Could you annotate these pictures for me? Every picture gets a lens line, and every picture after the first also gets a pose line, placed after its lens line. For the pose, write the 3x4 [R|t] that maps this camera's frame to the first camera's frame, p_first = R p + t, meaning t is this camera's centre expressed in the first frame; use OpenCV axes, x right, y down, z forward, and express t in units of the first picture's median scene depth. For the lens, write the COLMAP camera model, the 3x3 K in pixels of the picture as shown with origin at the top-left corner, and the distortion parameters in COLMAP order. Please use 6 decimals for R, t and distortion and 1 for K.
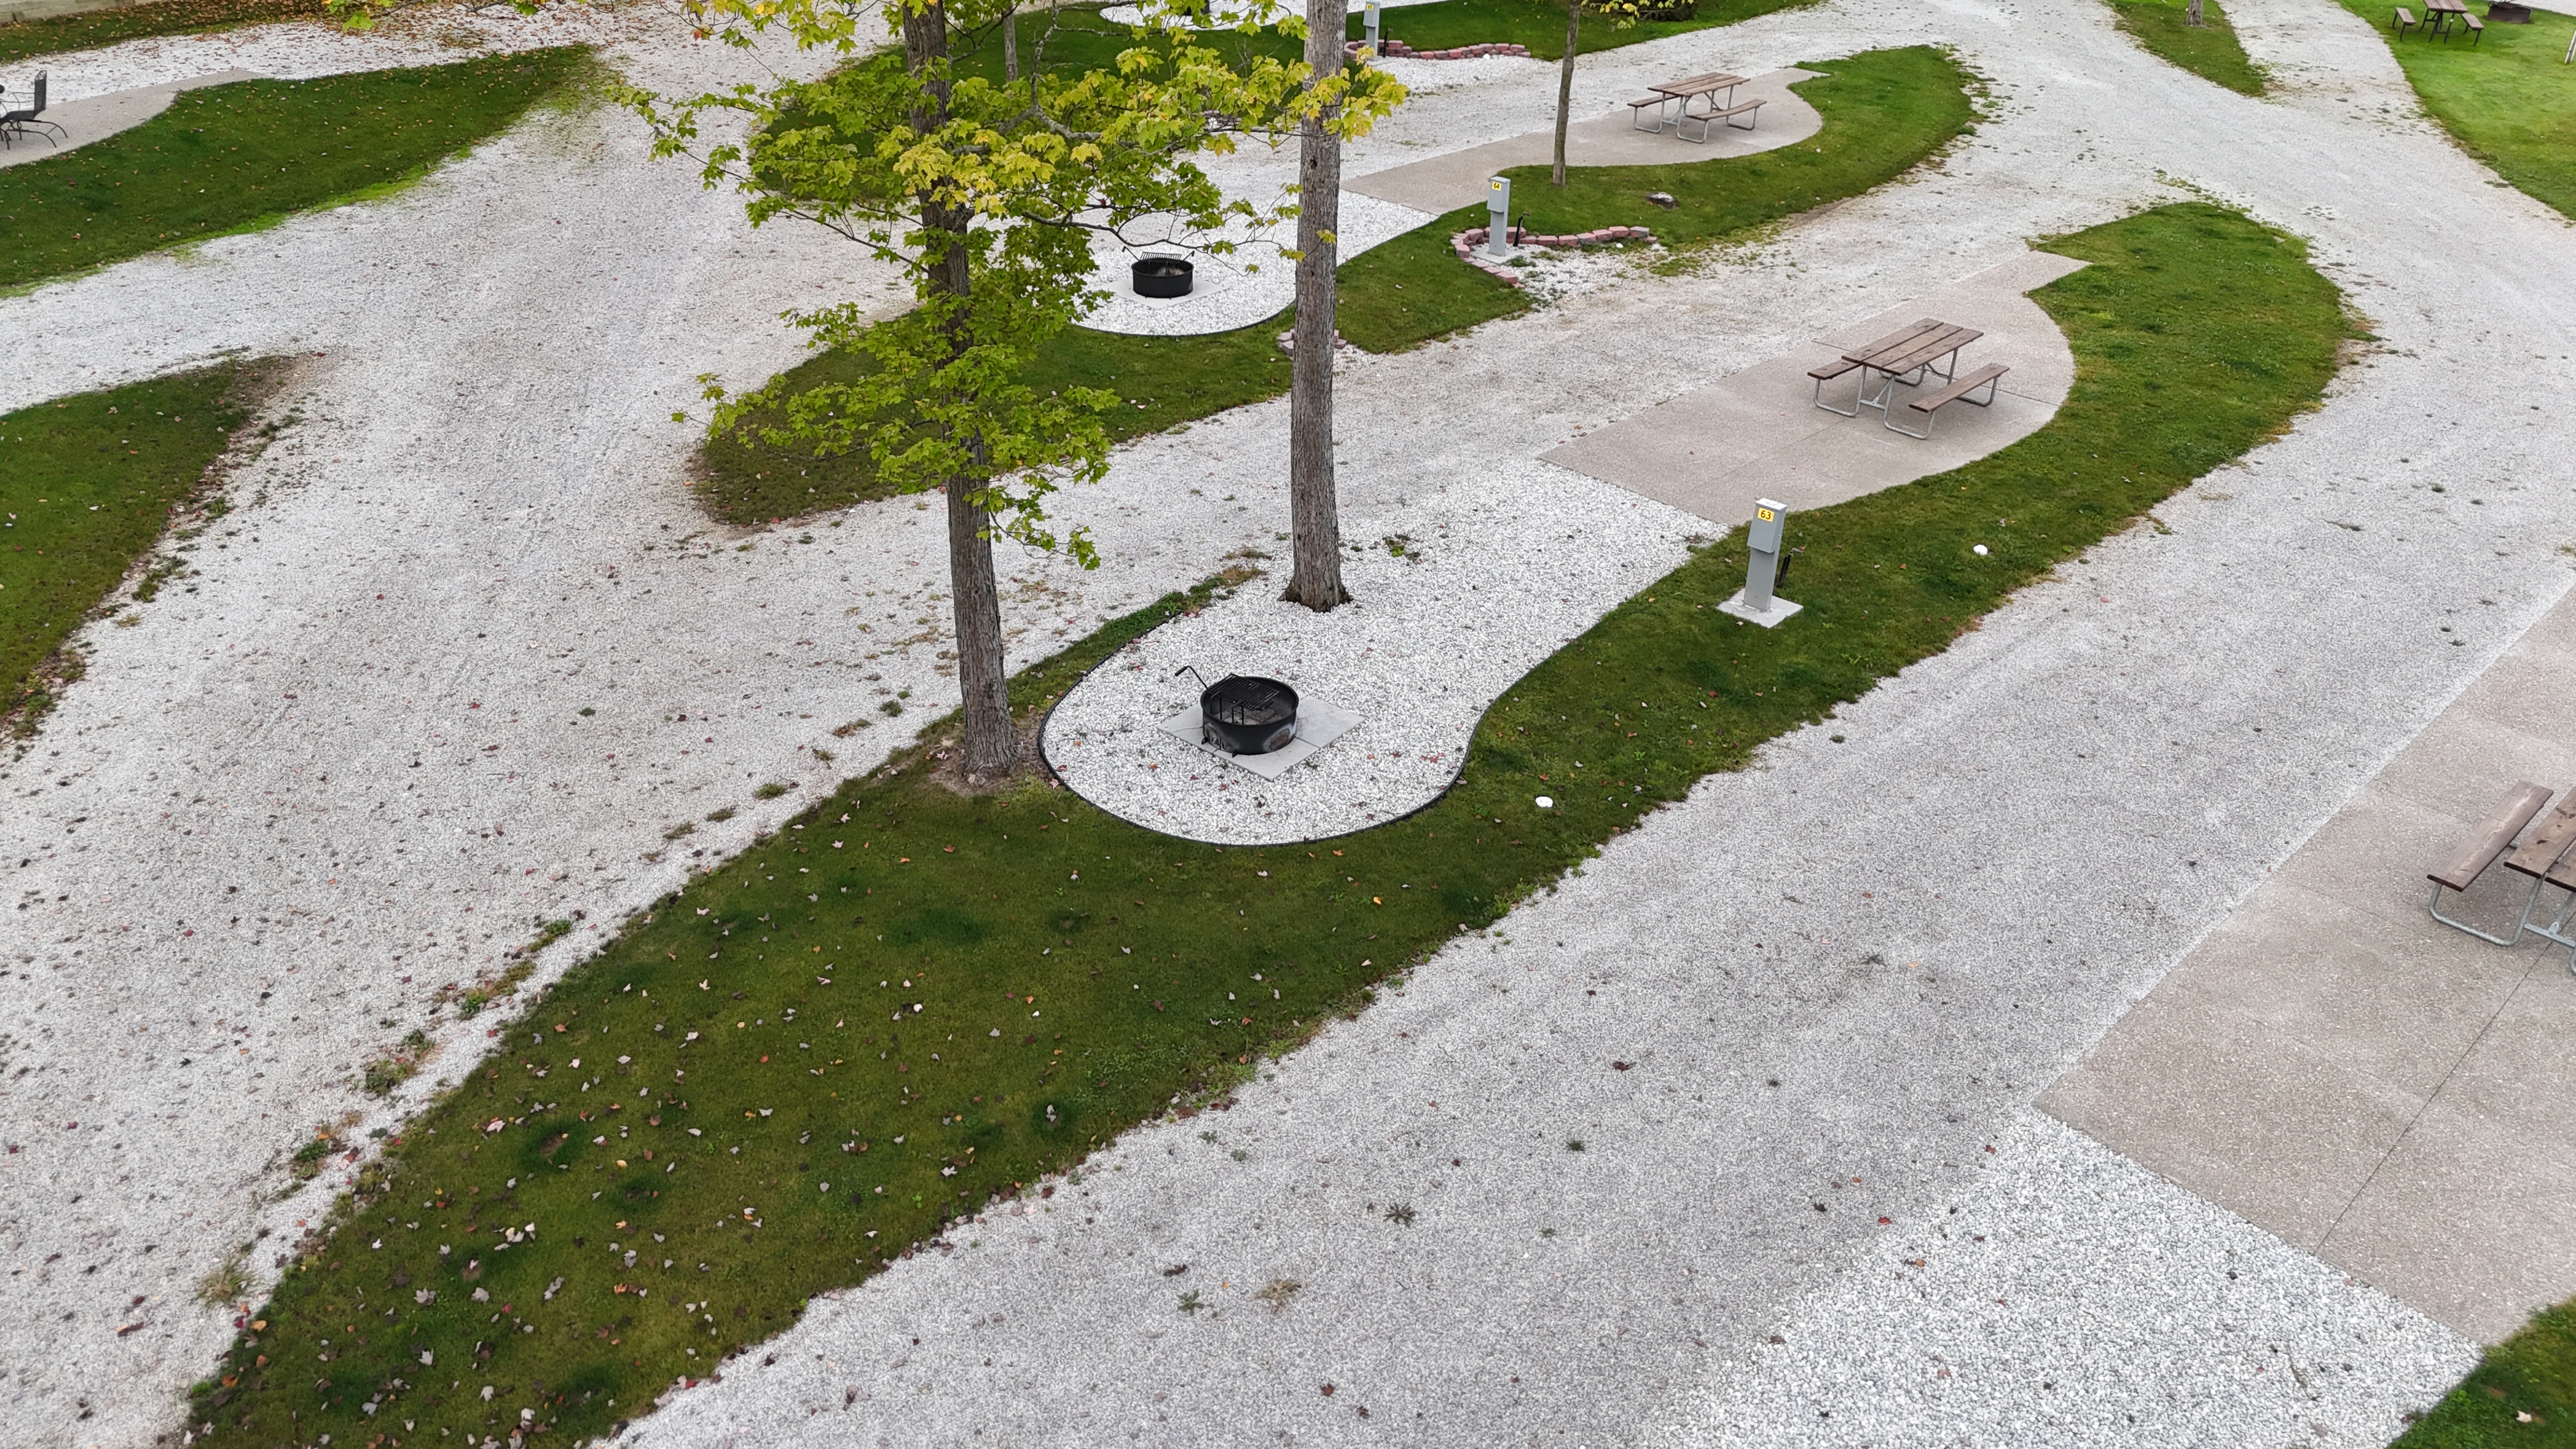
lens RADIAL K [[1894.2, 0, 1288.0], [0, 1894.2, 724.5], [0, 0, 1]] dist [0.068893, -0.054110]
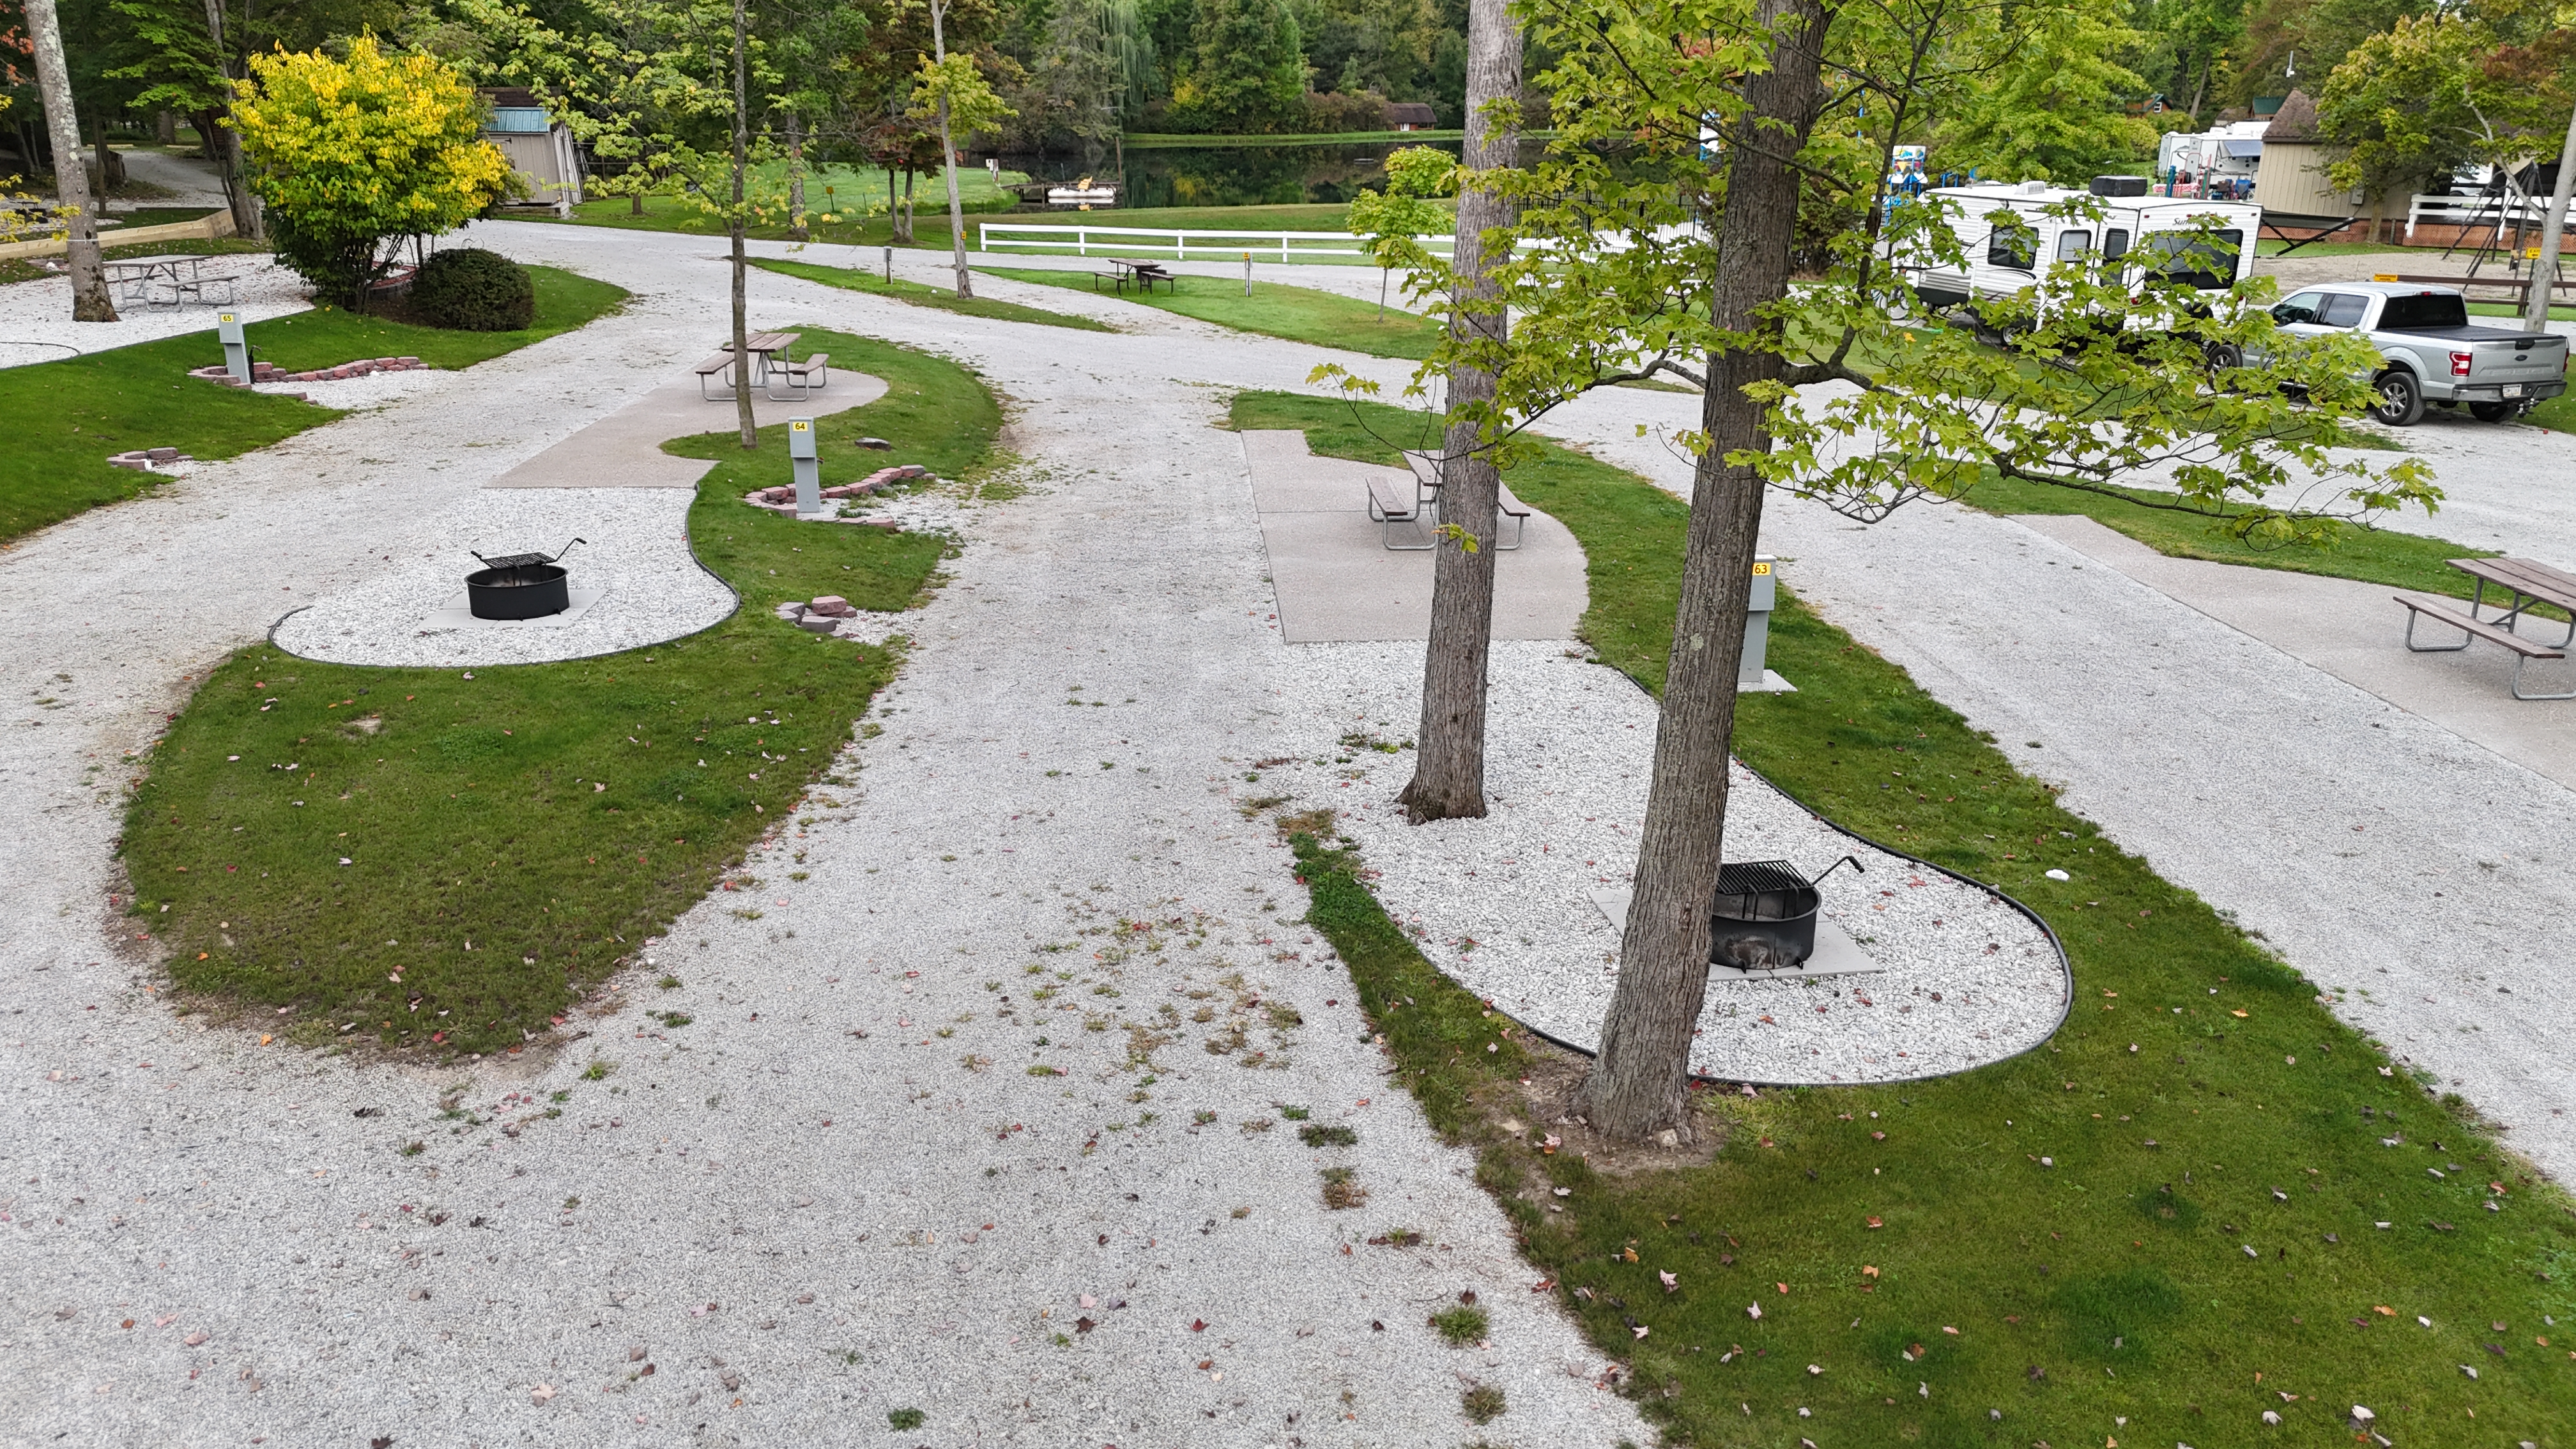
lens RADIAL K [[1907.7, 0, 1288.0], [0, 1907.7, 724.5], [0, 0, 1]] dist [0.064170, -0.065228]
pose [[0.653016, -0.243152, 0.717249, -0.557819], [0.386315, 0.921529, -0.039314, -0.096087], [-0.651407, 0.302756, 0.695707, 0.566948]]
